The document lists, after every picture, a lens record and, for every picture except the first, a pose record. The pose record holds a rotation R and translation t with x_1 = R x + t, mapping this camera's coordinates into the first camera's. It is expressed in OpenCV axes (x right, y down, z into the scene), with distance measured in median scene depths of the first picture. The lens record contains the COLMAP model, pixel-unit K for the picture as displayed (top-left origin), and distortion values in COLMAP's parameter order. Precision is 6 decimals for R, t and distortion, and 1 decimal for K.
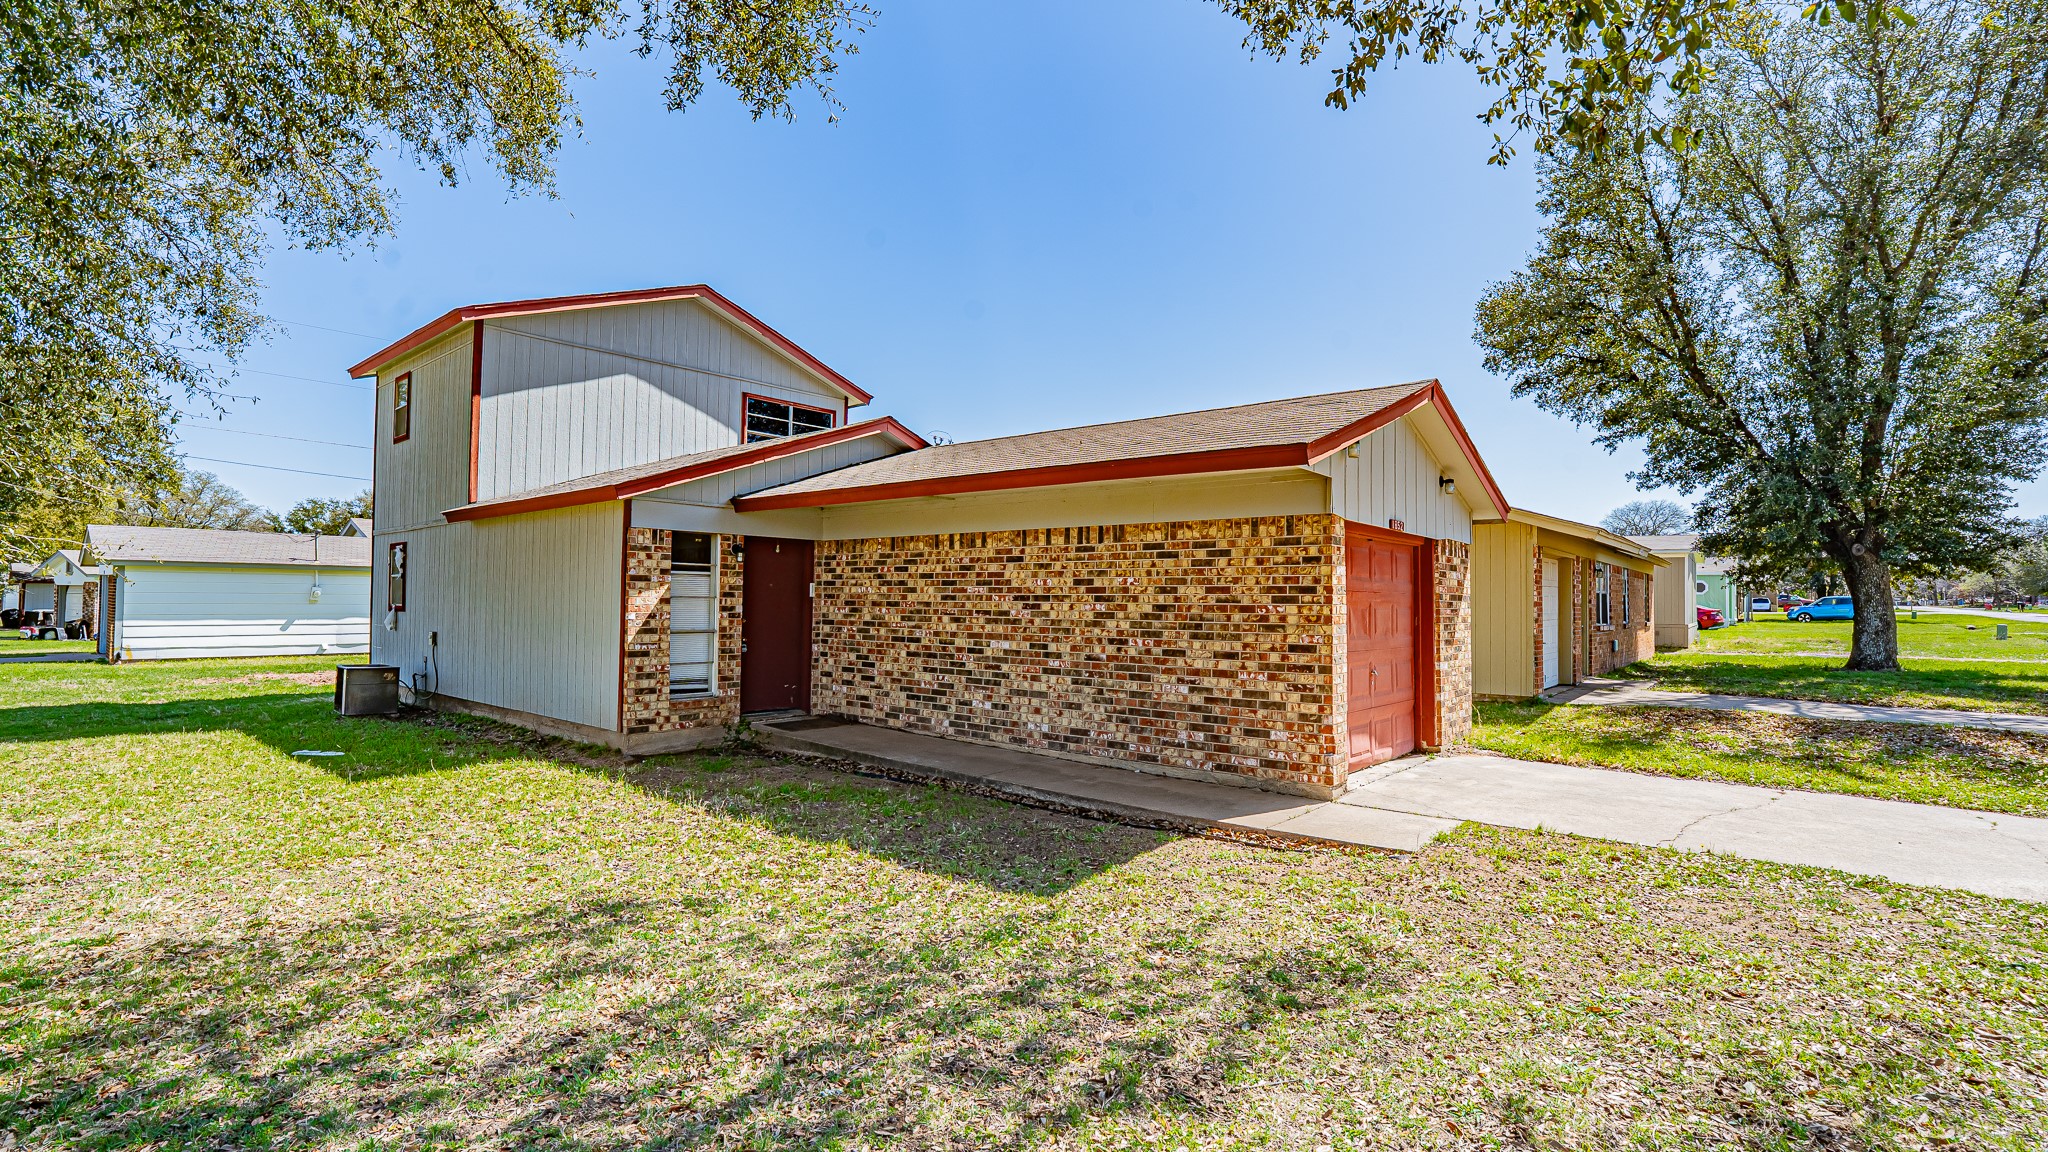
lens RADIAL K [[943.3, 0, 1020.9], [0, 943.3, 569.7], [0, 0, 1]] dist [-0.077048, 0.031894]
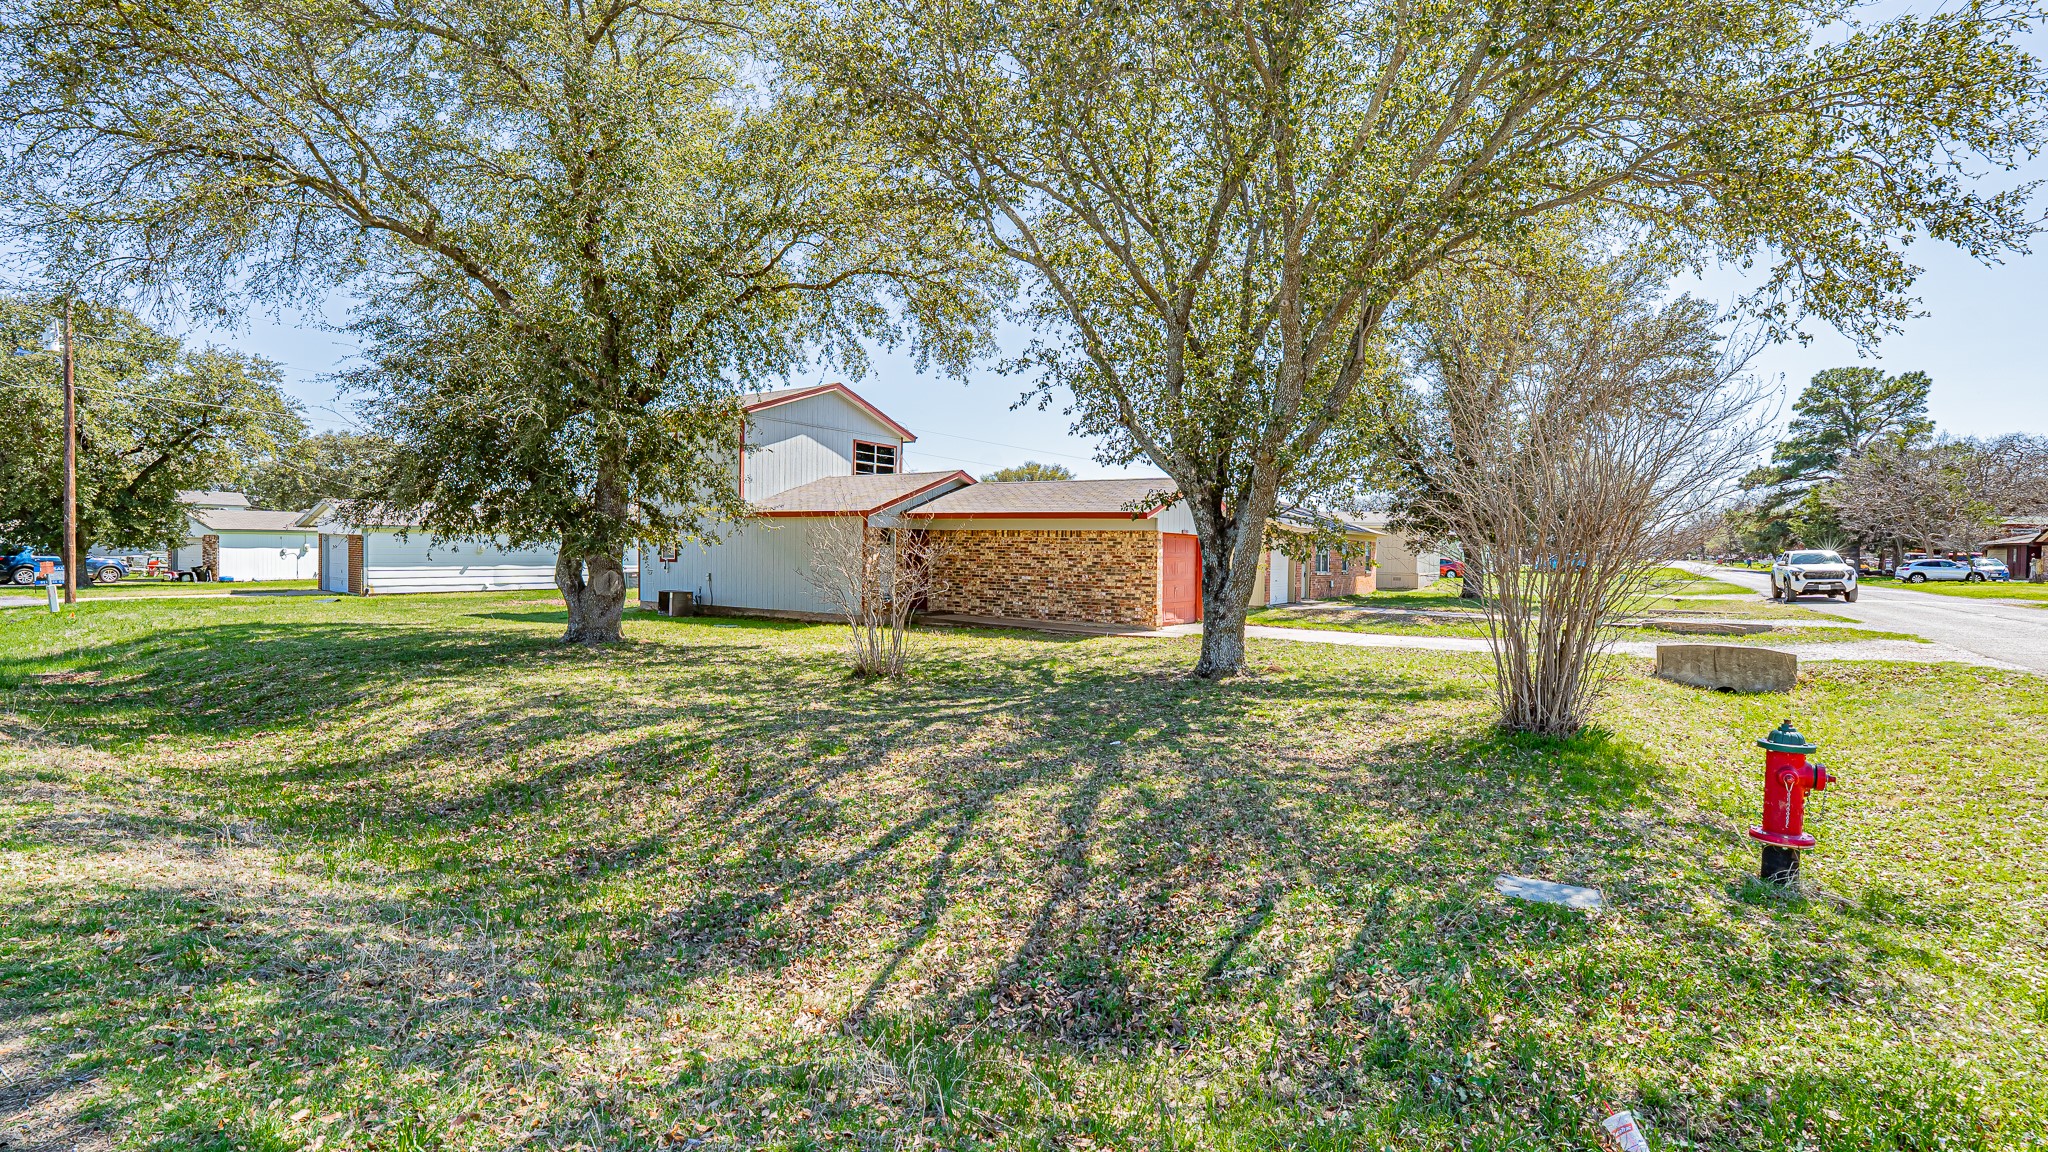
lens RADIAL K [[942.9, 0, 1026.9], [0, 942.9, 564.6], [0, 0, 1]] dist [-0.073266, 0.027993]
pose [[0.991788, 0.005183, 0.127785, -0.296893], [-0.011454, 0.998763, 0.048391, -0.063300], [-0.127376, -0.049457, 0.990621, -1.245582]]
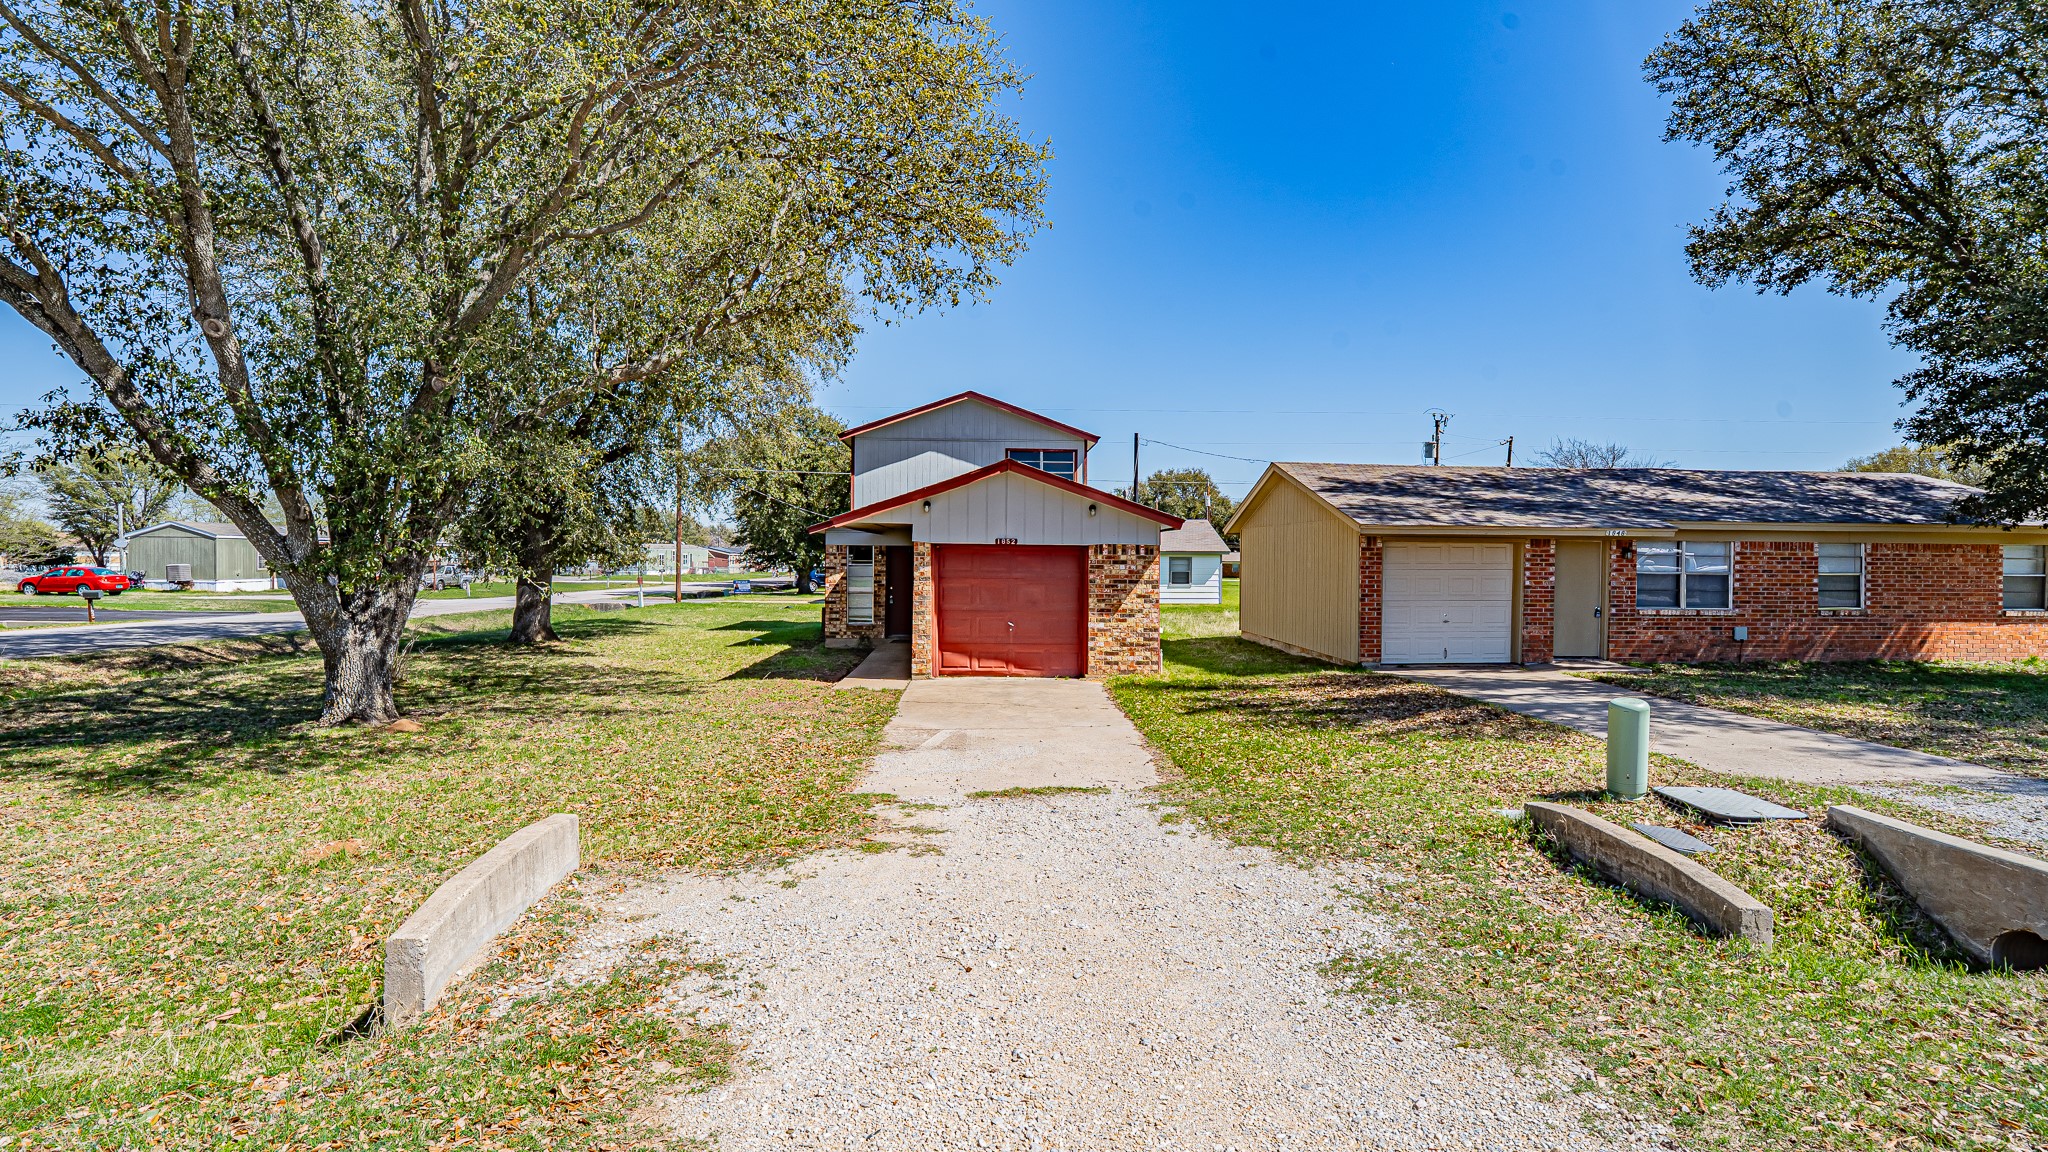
lens RADIAL K [[942.9, 0, 1026.9], [0, 942.9, 564.6], [0, 0, 1]] dist [-0.073266, 0.027993]
pose [[0.683649, 0.000138, -0.729811, 1.398155], [0.024387, 0.999437, 0.023033, -0.035173], [0.729404, -0.033544, 0.683261, -0.160559]]
